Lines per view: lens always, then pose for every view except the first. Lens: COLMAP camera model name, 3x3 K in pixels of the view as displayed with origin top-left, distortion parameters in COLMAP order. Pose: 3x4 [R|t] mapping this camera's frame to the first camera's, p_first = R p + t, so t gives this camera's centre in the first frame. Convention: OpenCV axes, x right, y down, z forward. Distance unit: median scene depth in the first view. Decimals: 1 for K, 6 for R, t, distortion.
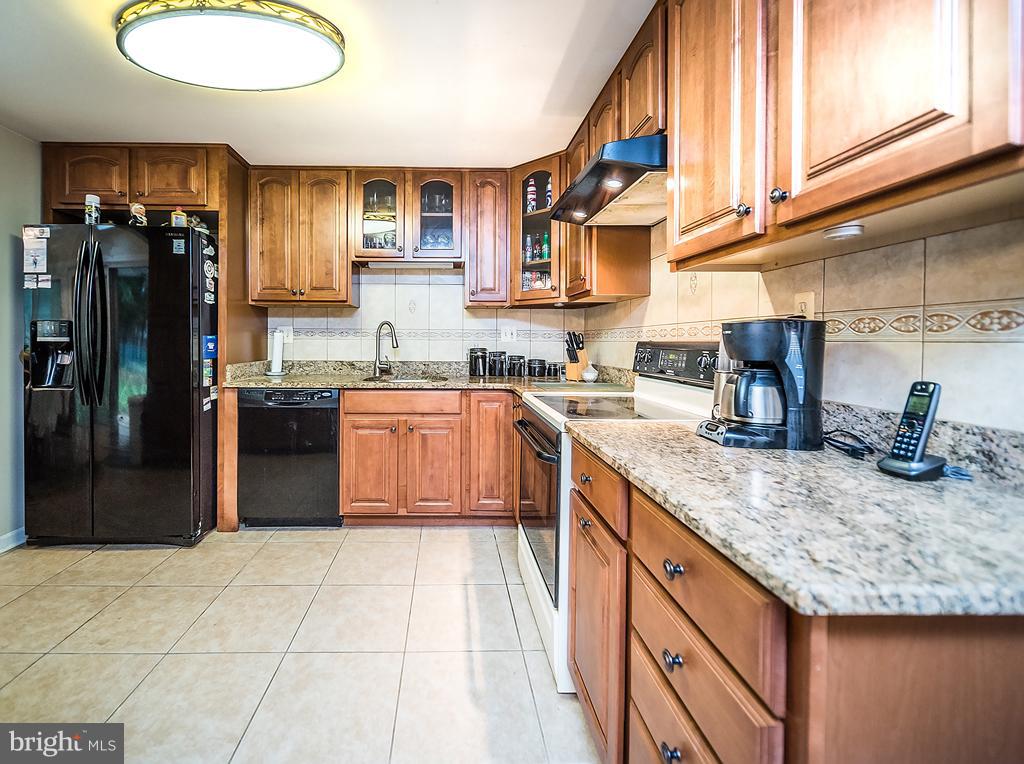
lens RADIAL K [[433.0, 0, 458.0], [0, 433.0, 344.5], [0, 0, 1]] dist [-0.001389, 0.000004]
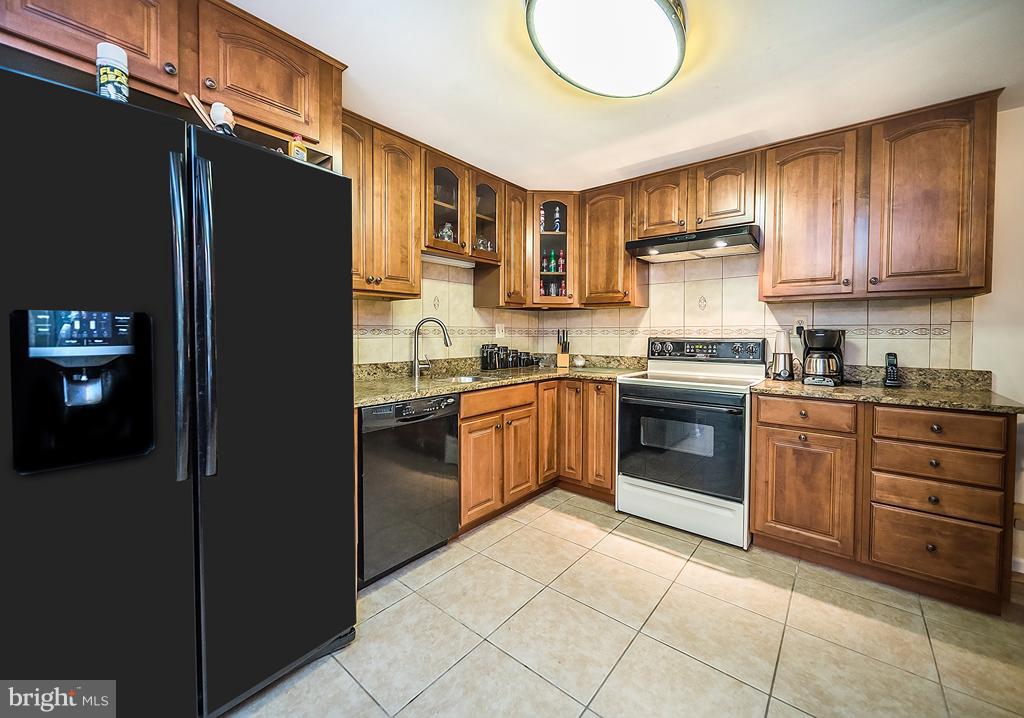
lens RADIAL K [[409.5, 0, 487.4], [0, 409.5, 340.3], [0, 0, 1]] dist [-0.006792, 0.000034]
pose [[0.676964, -0.020017, 0.735744, -0.861472], [0.011401, 0.999795, 0.016711, -0.022241], [-0.735928, -0.002925, 0.677054, 0.367457]]
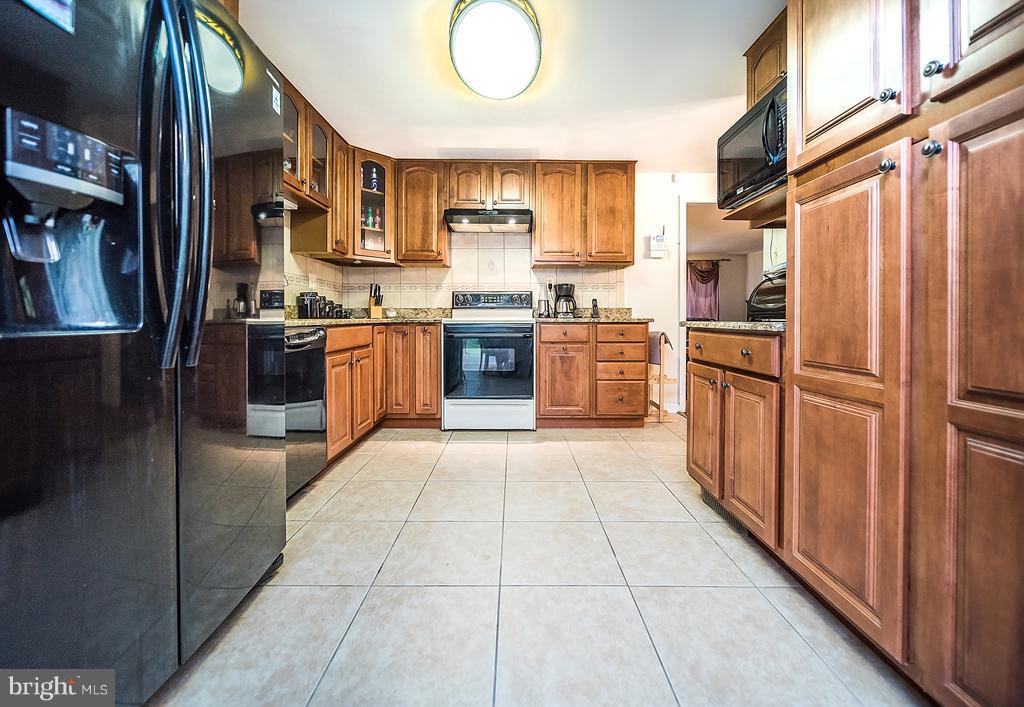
lens RADIAL K [[402.6, 0, 517.3], [0, 402.6, 316.7], [0, 0, 1]] dist [-0.000767, 0.000112]
pose [[0.014122, -0.005670, 0.999884, -1.111239], [0.011067, 0.999924, 0.005514, 0.081845], [-0.999839, 0.010988, 0.014183, 0.579397]]
